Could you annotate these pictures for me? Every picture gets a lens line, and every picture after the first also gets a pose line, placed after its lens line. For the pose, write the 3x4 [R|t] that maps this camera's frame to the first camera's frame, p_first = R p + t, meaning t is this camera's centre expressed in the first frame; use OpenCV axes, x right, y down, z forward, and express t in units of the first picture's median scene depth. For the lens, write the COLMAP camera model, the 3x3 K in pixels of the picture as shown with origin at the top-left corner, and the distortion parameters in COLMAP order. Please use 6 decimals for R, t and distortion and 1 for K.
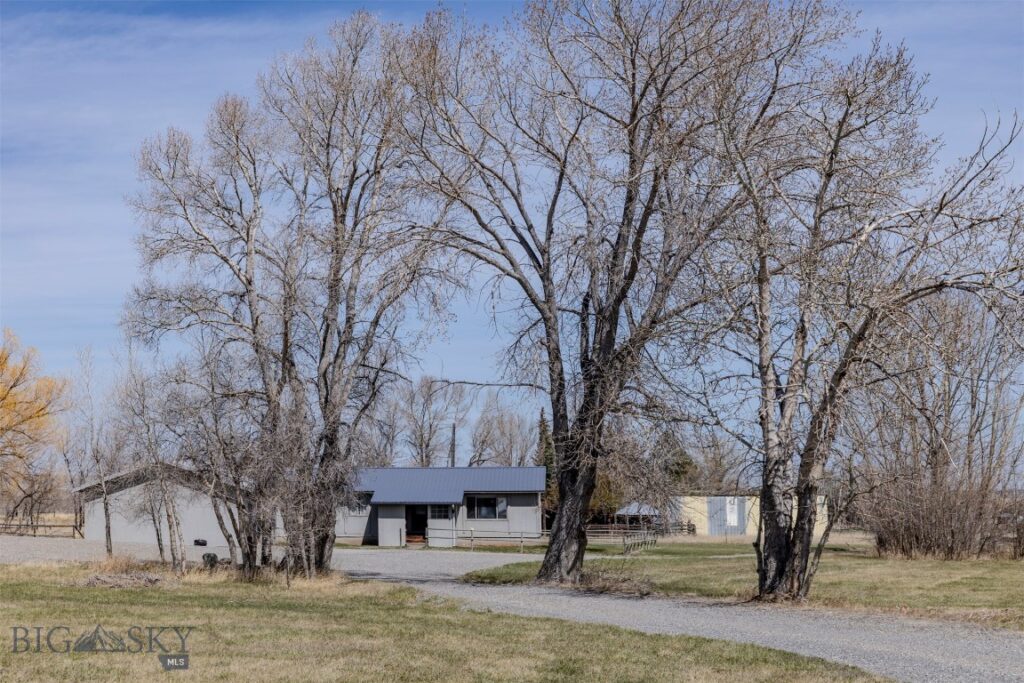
lens RADIAL K [[2061.5, 0, 514.2], [0, 2061.5, 344.2], [0, 0, 1]] dist [0.045972, 0.000000]
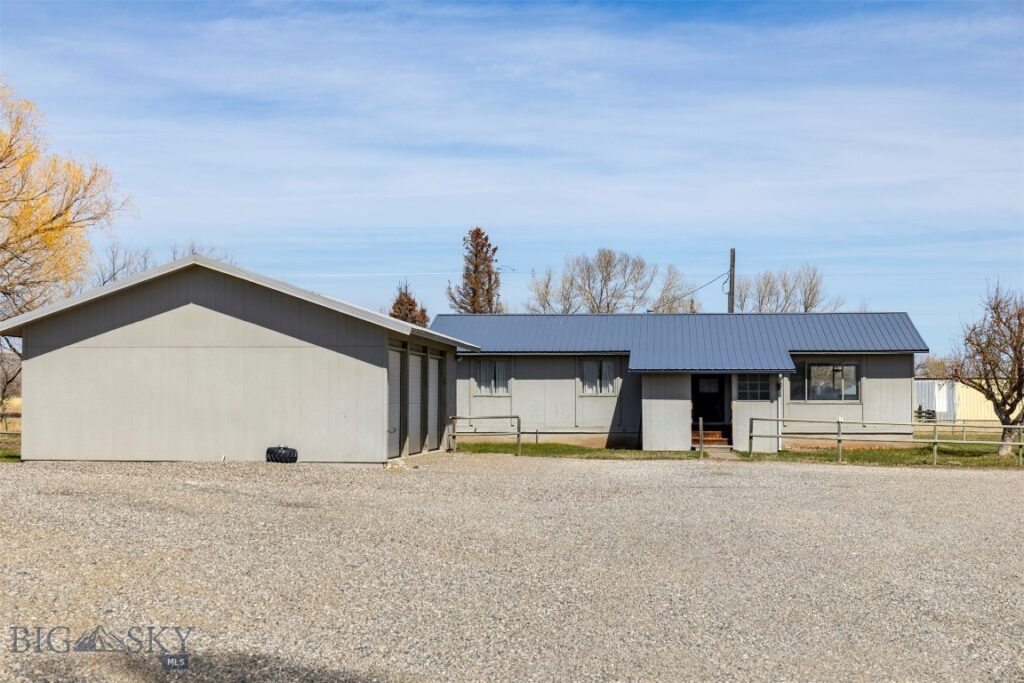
lens RADIAL K [[1623.7, 0, 511.1], [0, 1623.7, 341.0], [0, 0, 1]] dist [-0.018715, 0.000000]
pose [[0.997520, -0.004396, -0.070251, -0.069685], [0.007495, 0.999007, 0.043910, 0.049838], [0.069988, -0.044328, 0.996562, 0.569408]]
